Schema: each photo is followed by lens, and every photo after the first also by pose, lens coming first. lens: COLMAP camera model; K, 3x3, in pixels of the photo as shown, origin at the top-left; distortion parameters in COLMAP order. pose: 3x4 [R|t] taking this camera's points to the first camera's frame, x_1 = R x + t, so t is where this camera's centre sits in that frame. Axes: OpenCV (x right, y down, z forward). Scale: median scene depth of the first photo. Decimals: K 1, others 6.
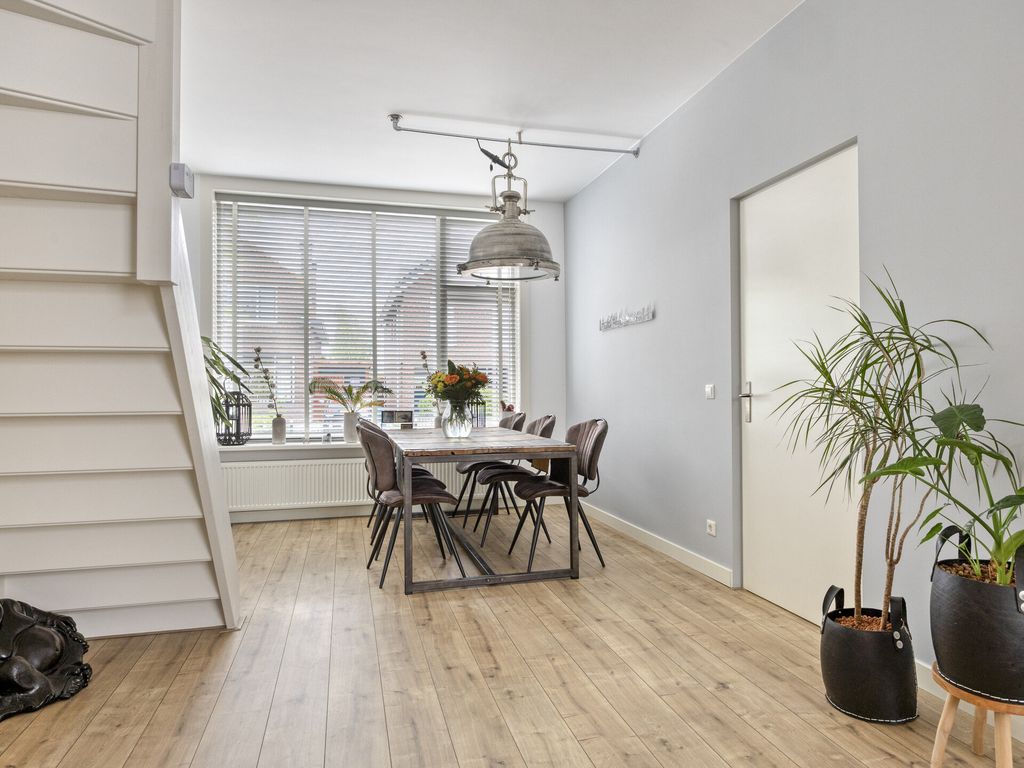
lens RADIAL K [[622.1, 0, 511.7], [0, 622.1, 390.5], [0, 0, 1]] dist [0.000094, -0.003104]
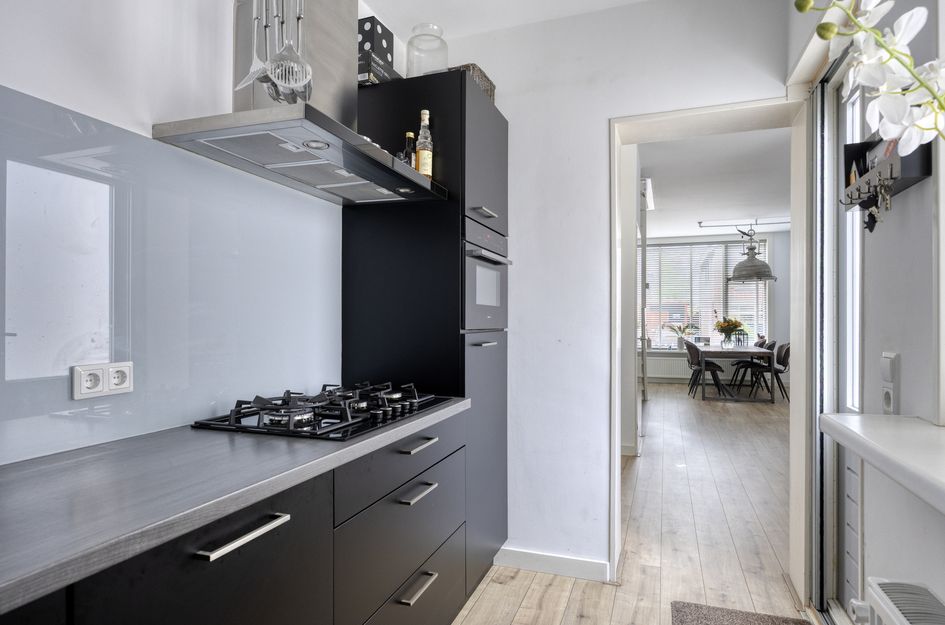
lens RADIAL K [[566.9, 0, 472.8], [0, 566.9, 316.4], [0, 0, 1]] dist [0.022594, 0.000546]
pose [[0.832419, -0.000299, -0.554147, 0.317806], [-0.001461, 0.999995, -0.002734, -0.042223], [0.554145, 0.003085, 0.832414, -1.398746]]
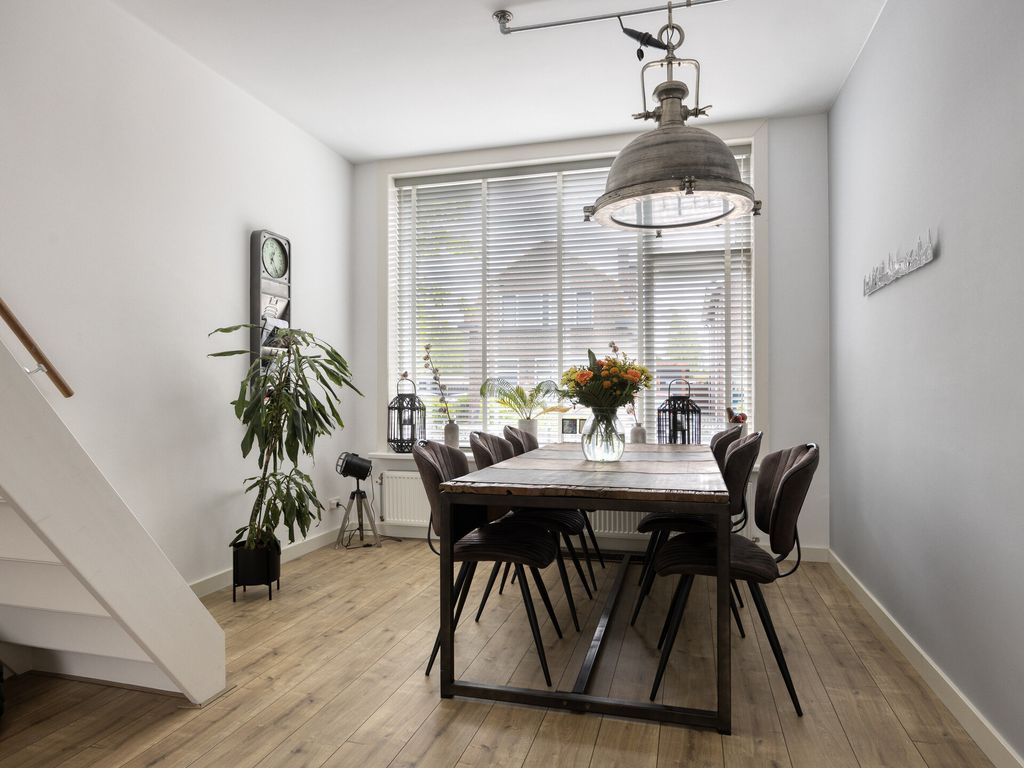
lens RADIAL K [[622.1, 0, 518.2], [0, 622.1, 397.3], [0, 0, 1]] dist [0.000094, -0.003104]
pose [[0.867986, 0.006058, -0.496551, 0.181042], [-0.002571, 0.999967, 0.007705, -0.000586], [0.496581, -0.005411, 0.867973, 0.359044]]
